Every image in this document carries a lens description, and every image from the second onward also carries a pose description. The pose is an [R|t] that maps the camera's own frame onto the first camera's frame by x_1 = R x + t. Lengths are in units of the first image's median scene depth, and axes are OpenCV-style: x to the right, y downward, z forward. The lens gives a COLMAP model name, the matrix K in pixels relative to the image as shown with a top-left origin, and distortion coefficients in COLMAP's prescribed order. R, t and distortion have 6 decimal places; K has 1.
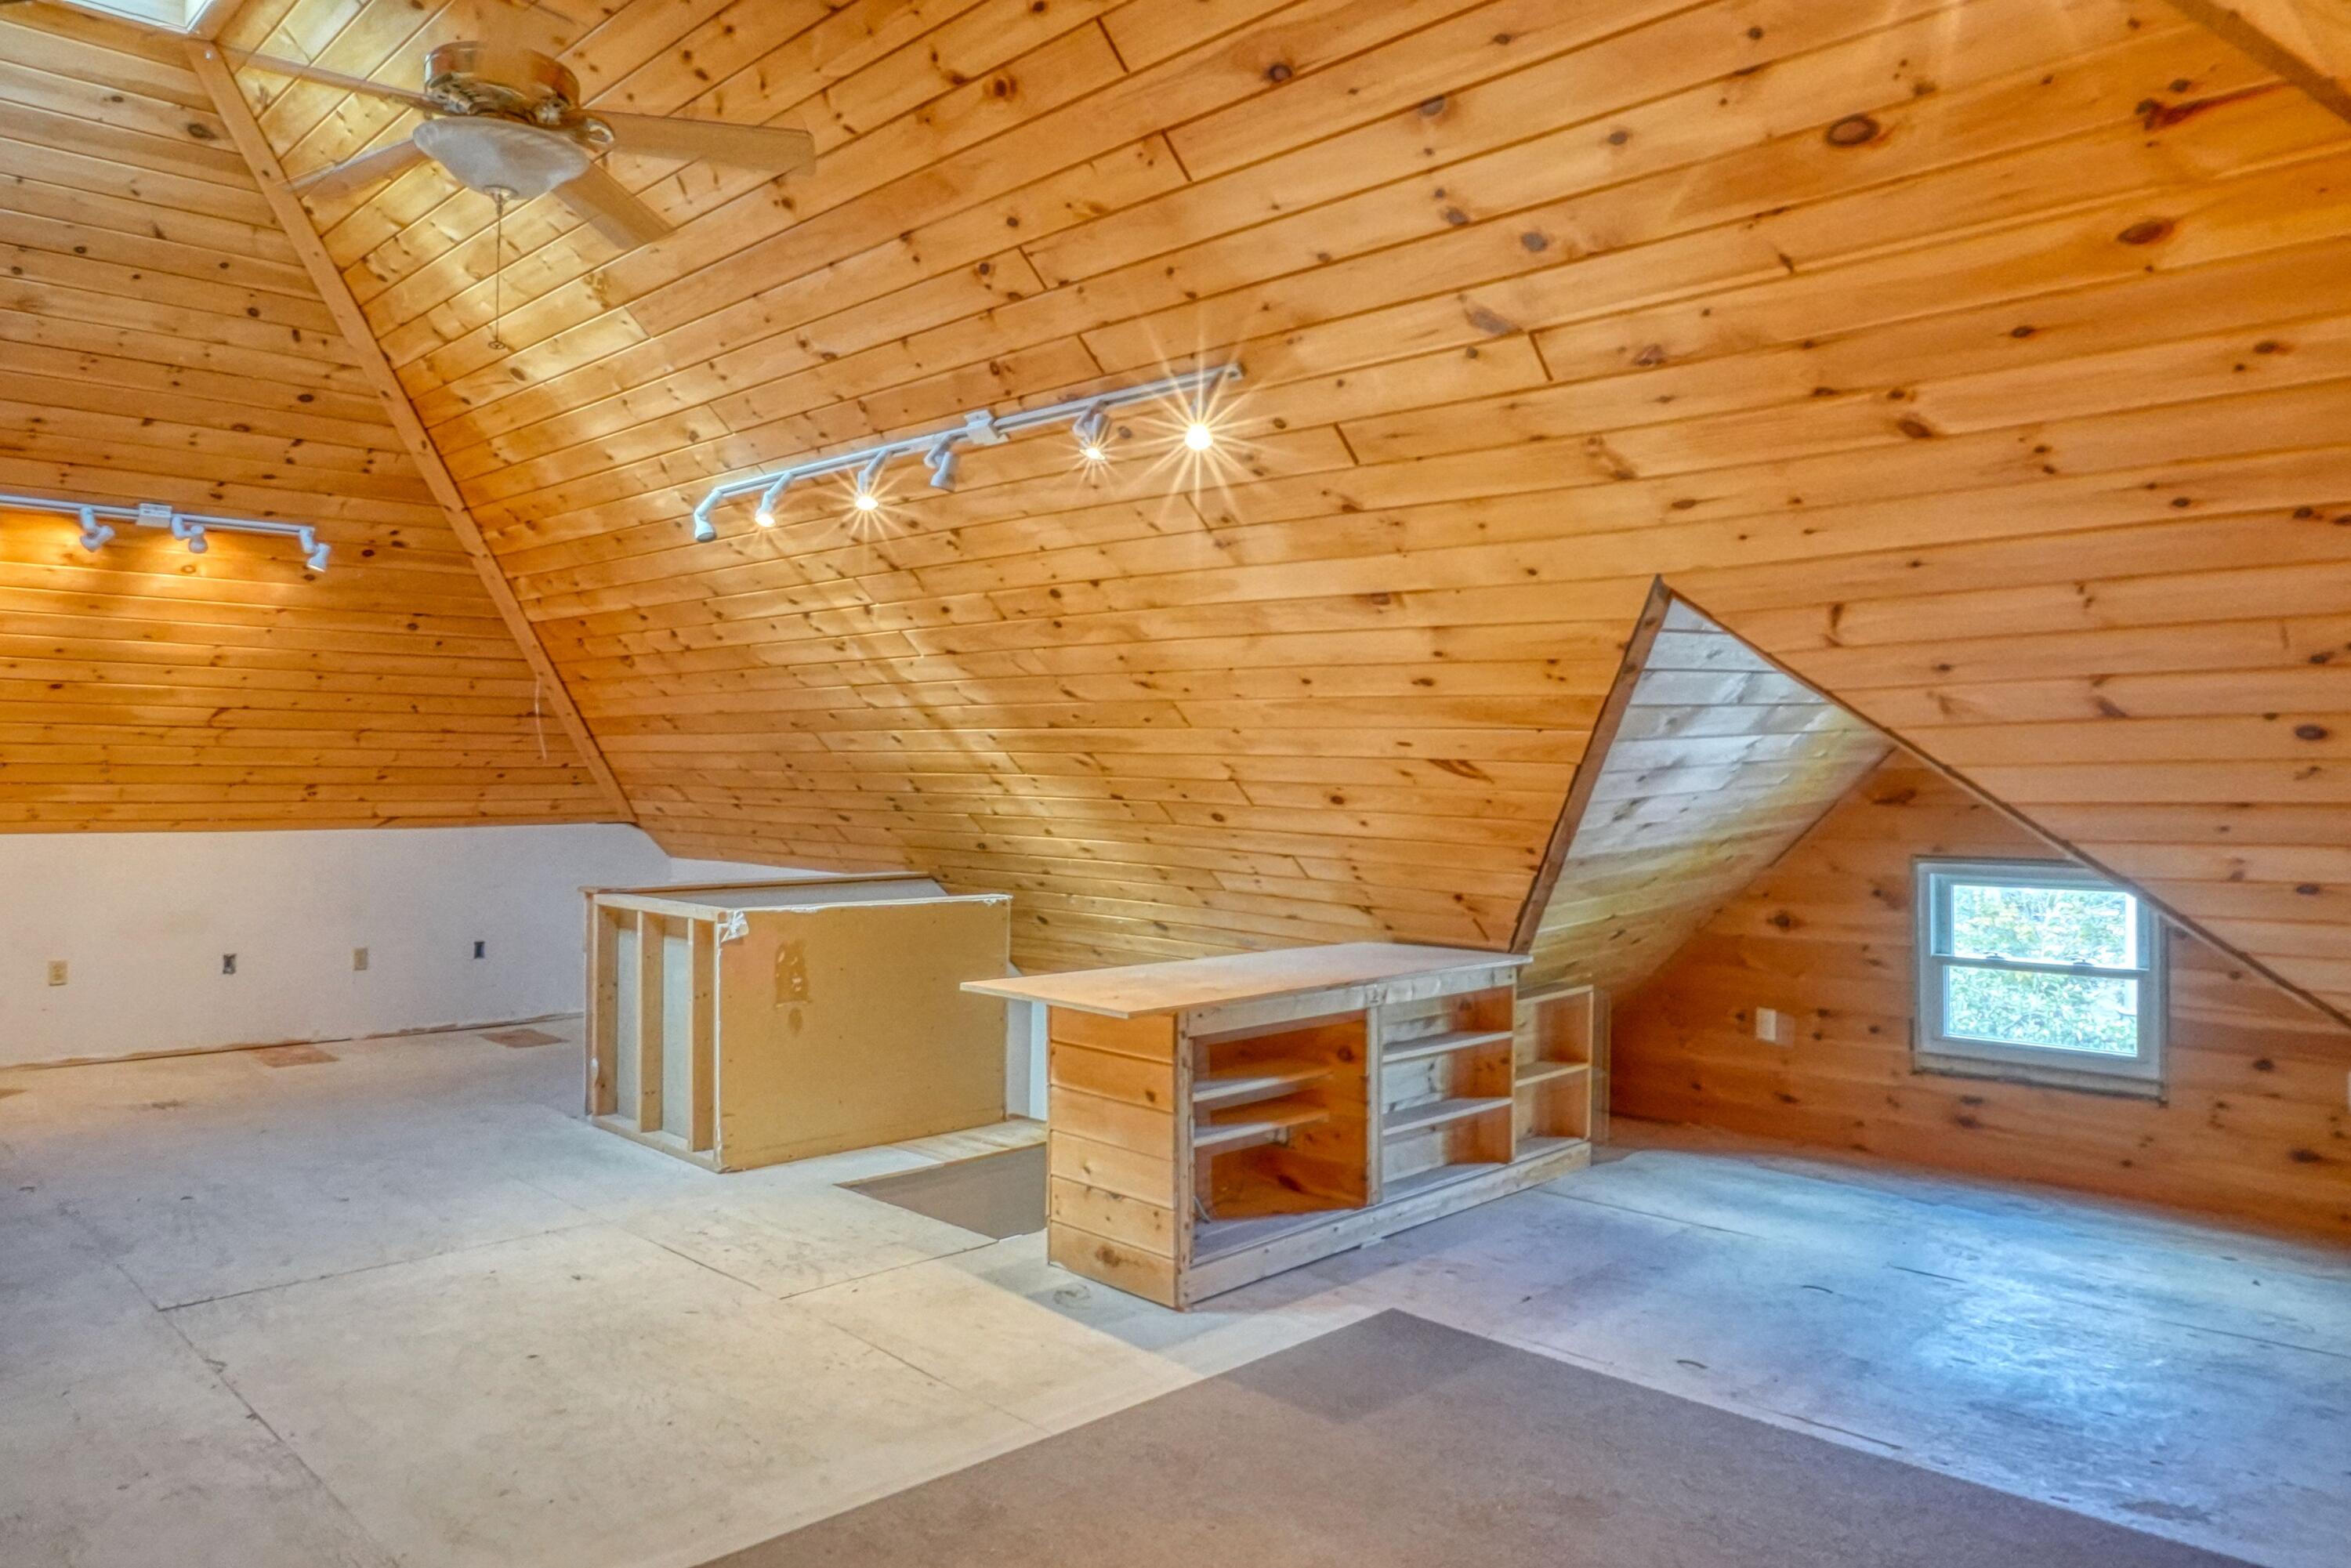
lens RADIAL K [[1575.0, 0, 1173.9], [0, 1575.0, 774.6], [0, 0, 1]] dist [-0.046157, 0.027609]
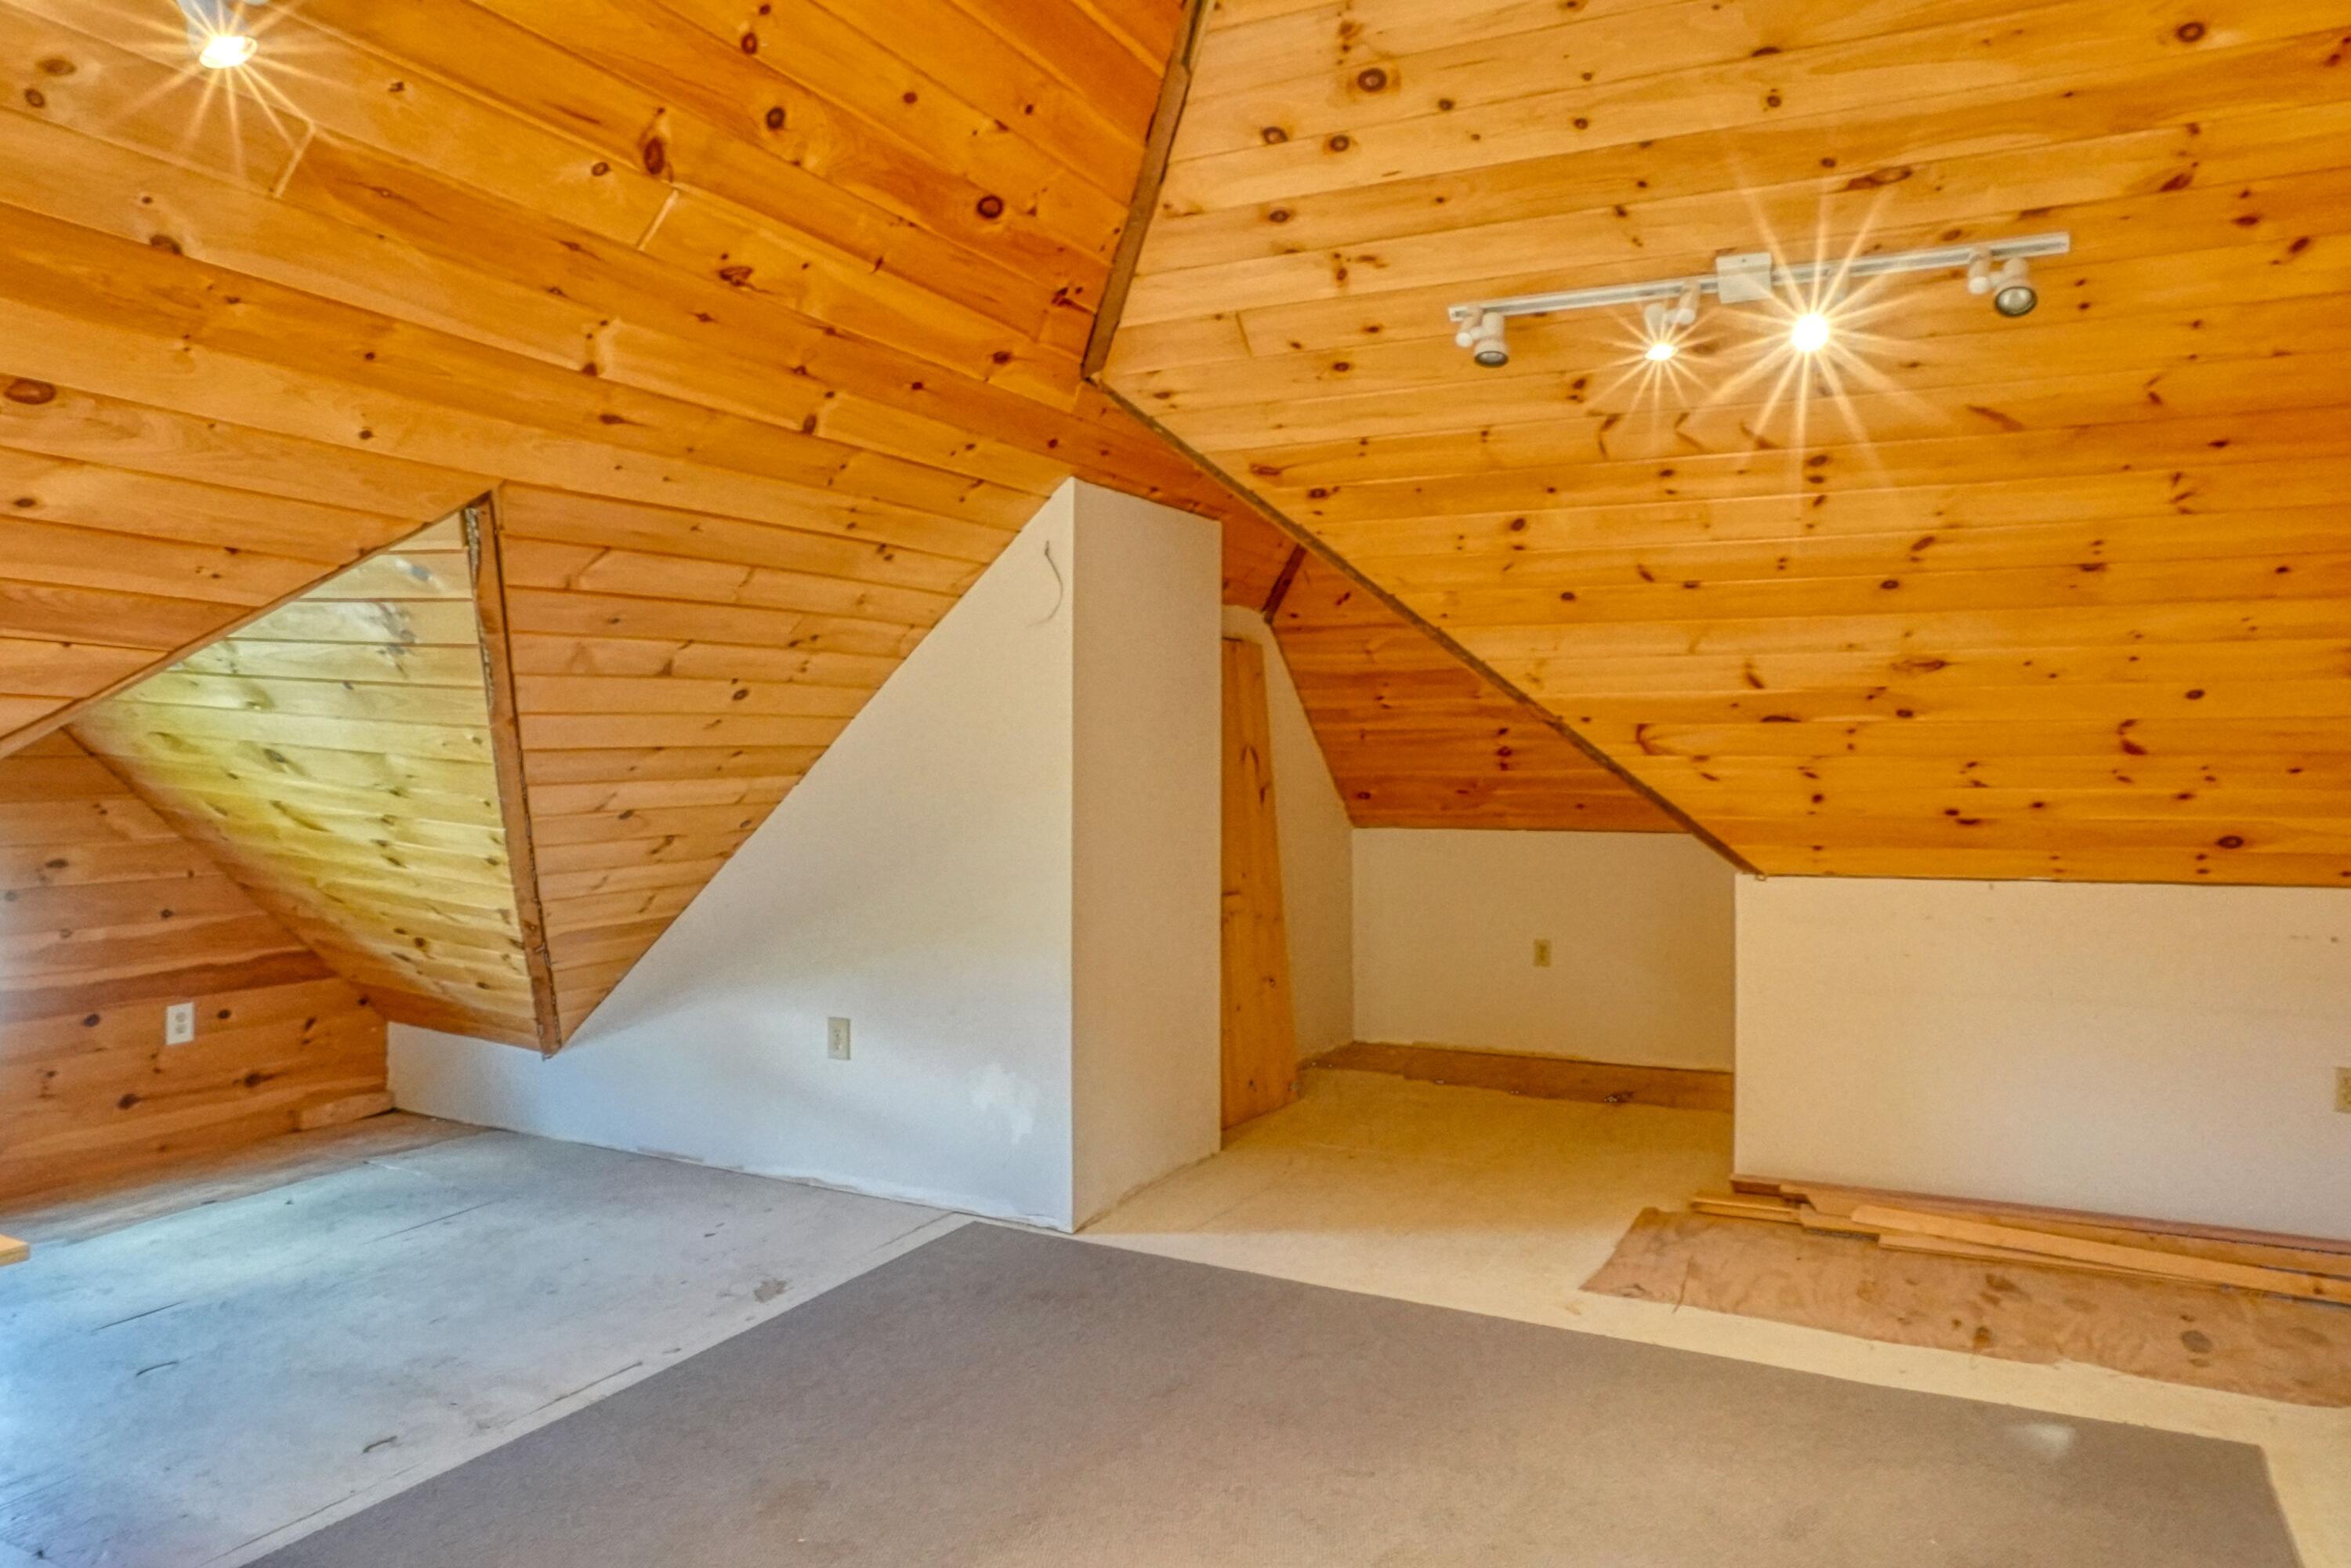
lens RADIAL K [[1575.0, 0, 1174.9], [0, 1575.0, 781.1], [0, 0, 1]] dist [-0.046157, 0.027609]
pose [[-0.313252, -0.029861, 0.949200, -0.555021], [-0.010059, 0.999554, 0.028125, 0.005120], [-0.949617, -0.000738, -0.313413, 0.858778]]
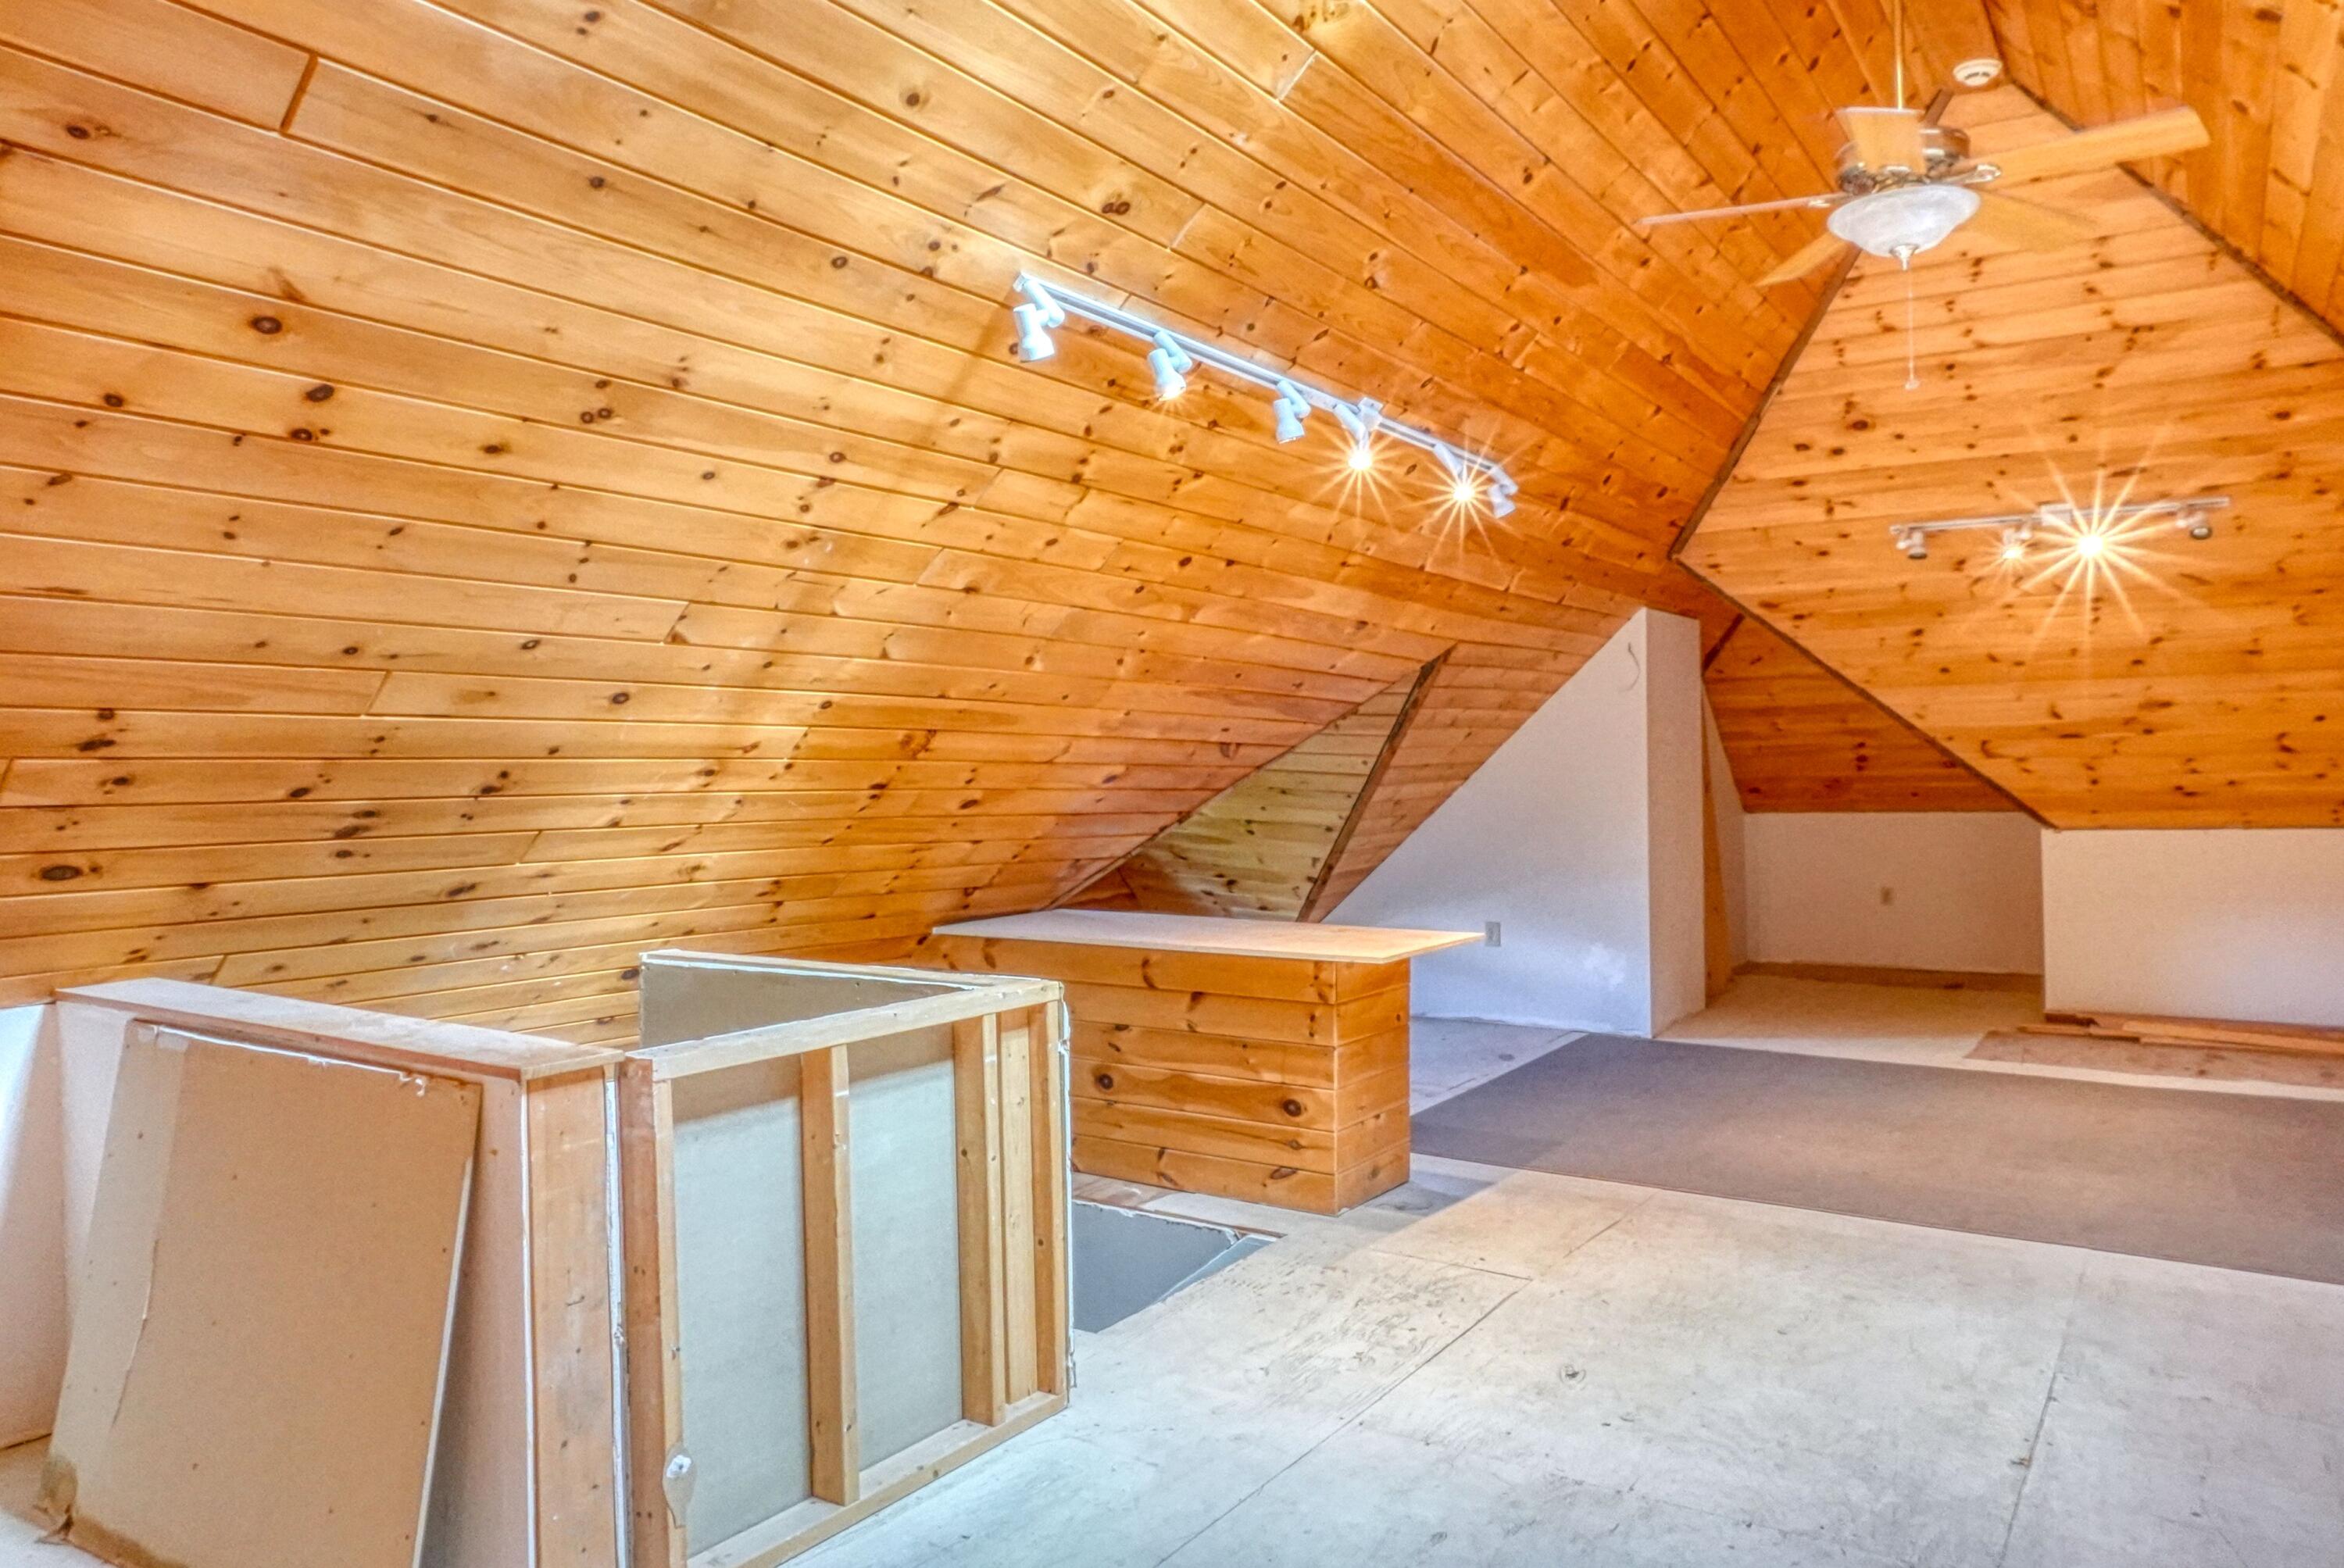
lens RADIAL K [[1613.7, 0, 1167.1], [0, 1613.7, 775.2], [0, 0, 1]] dist [-0.030750, 0.022661]
pose [[-0.203122, -0.011784, 0.979083, -1.332182], [0.009621, 0.999855, 0.014030, -0.002163], [-0.979106, 0.012269, -0.202979, 1.586941]]
